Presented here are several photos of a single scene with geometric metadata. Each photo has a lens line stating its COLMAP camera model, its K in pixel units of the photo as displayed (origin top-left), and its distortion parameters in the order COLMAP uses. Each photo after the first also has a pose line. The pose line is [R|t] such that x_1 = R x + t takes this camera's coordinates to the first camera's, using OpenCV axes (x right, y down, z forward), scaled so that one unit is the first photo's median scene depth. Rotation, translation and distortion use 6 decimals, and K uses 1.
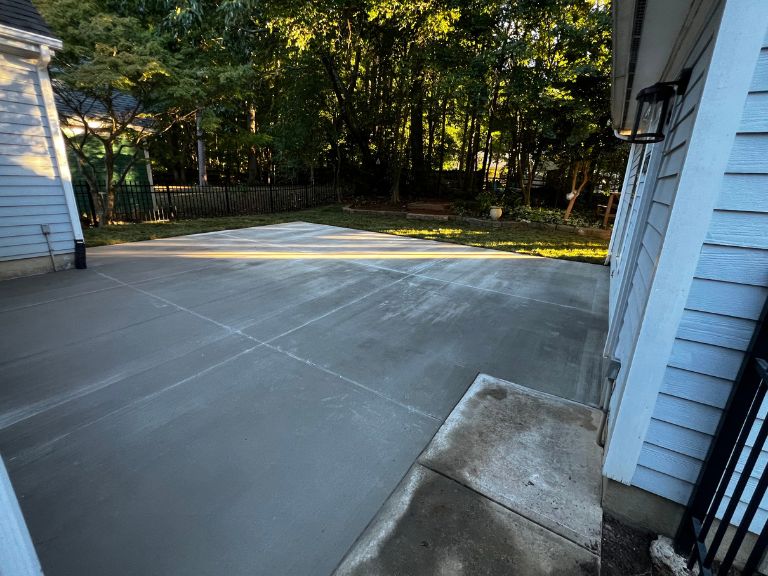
lens RADIAL K [[348.8, 0, 379.5], [0, 348.8, 289.1], [0, 0, 1]] dist [-0.012166, -0.000639]
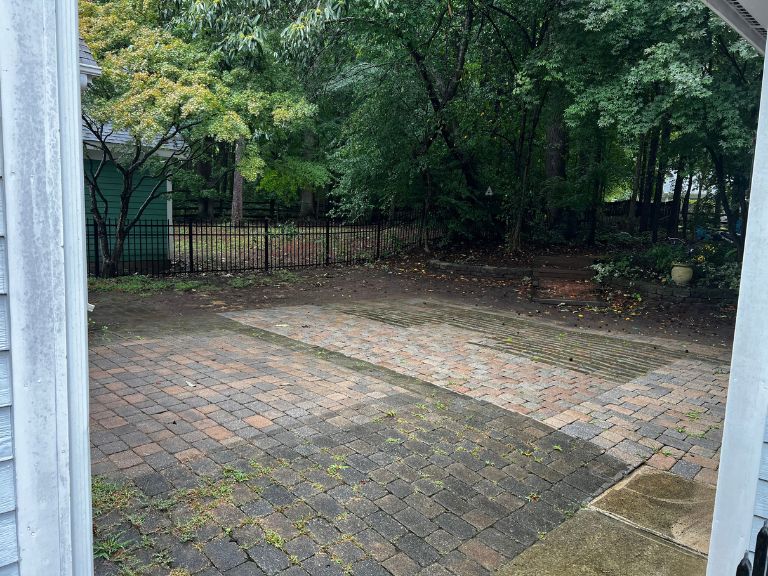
lens RADIAL K [[577.5, 0, 373.0], [0, 577.5, 280.5], [0, 0, 1]] dist [0.047777, -0.051809]
pose [[0.975750, 0.028449, -0.217030, 0.072972], [-0.068806, 0.981122, -0.180737, 0.021443], [0.207791, 0.191287, 0.959287, -0.154831]]
